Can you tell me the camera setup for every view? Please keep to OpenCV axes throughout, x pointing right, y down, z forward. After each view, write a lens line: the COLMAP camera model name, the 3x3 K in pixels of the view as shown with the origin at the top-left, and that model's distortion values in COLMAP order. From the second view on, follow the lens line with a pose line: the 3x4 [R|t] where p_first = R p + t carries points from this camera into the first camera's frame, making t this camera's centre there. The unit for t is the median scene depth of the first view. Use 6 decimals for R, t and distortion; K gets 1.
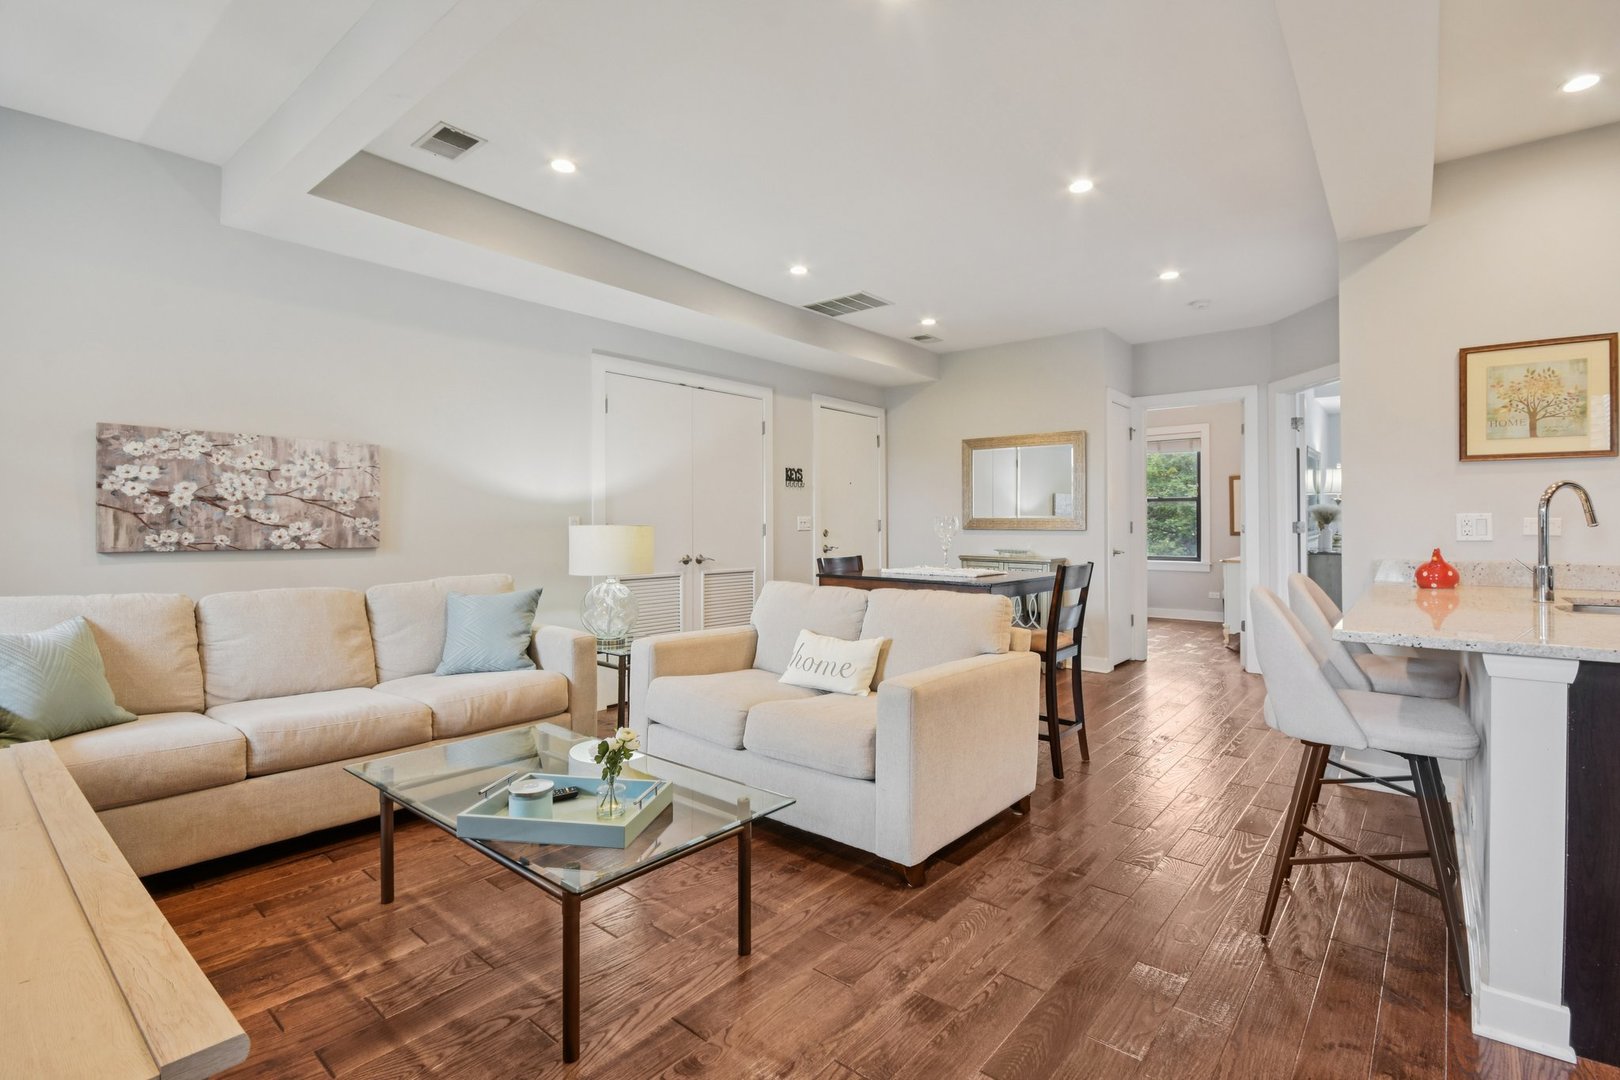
lens RADIAL K [[739.9, 0, 818.5], [0, 739.9, 535.1], [0, 0, 1]] dist [-0.000507, 0.000328]
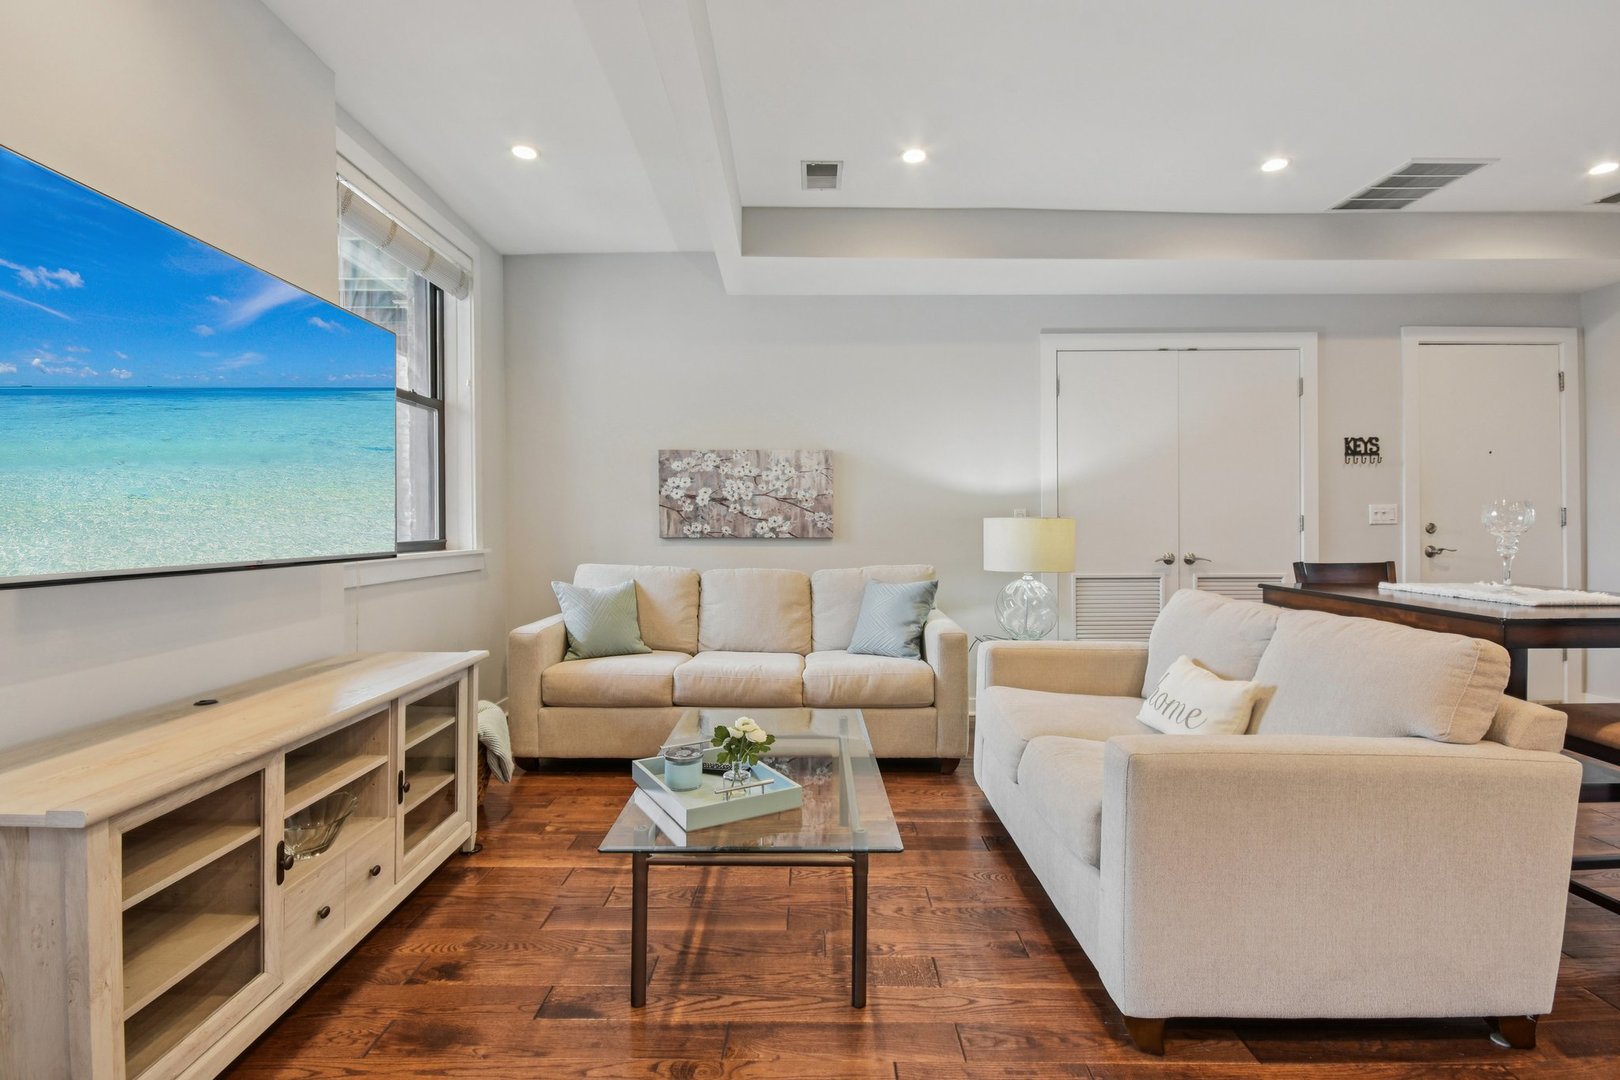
lens RADIAL K [[748.2, 0, 810.3], [0, 748.2, 533.1], [0, 0, 1]] dist [-0.010019, 0.000331]
pose [[0.640174, 0.009975, -0.768166, 0.332855], [-0.007039, 0.999950, 0.007119, 0.001495], [0.768198, 0.000850, 0.640212, 0.245204]]
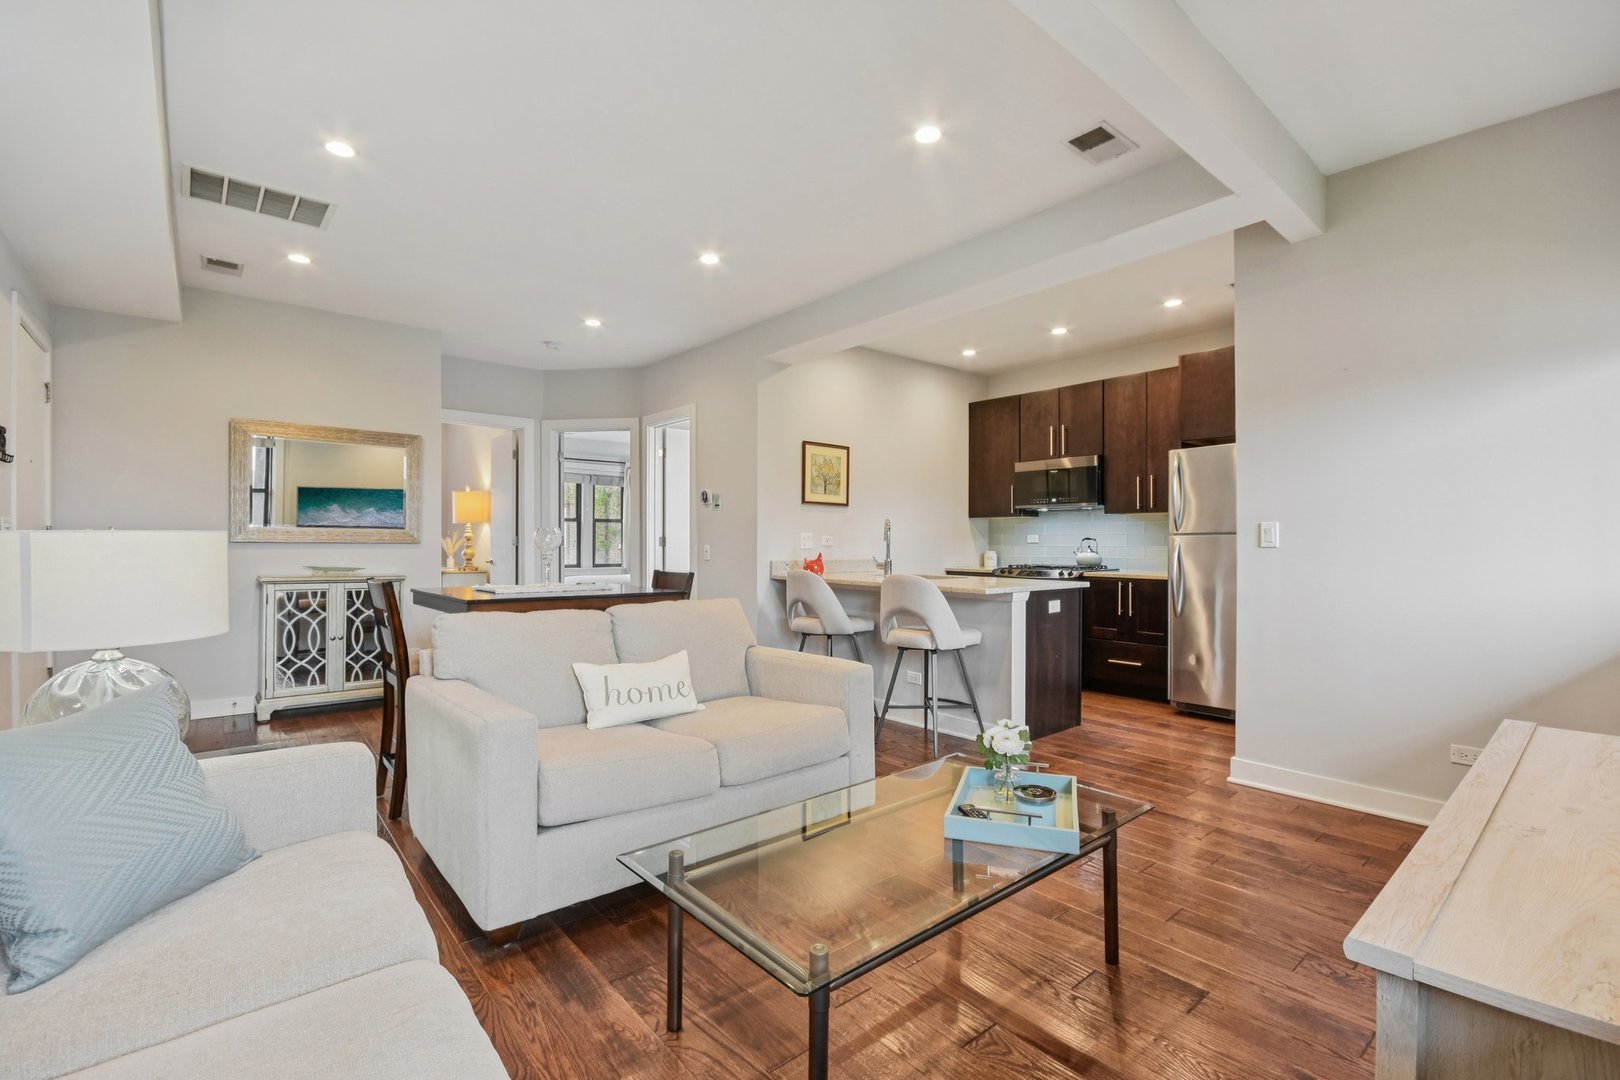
lens RADIAL K [[739.9, 0, 818.5], [0, 739.9, 535.1], [0, 0, 1]] dist [-0.000507, 0.000328]
pose [[0.160242, 0.010729, 0.987019, -0.831204], [0.008623, 0.999888, -0.012269, -0.002639], [-0.987040, 0.010477, 0.160131, 0.641899]]
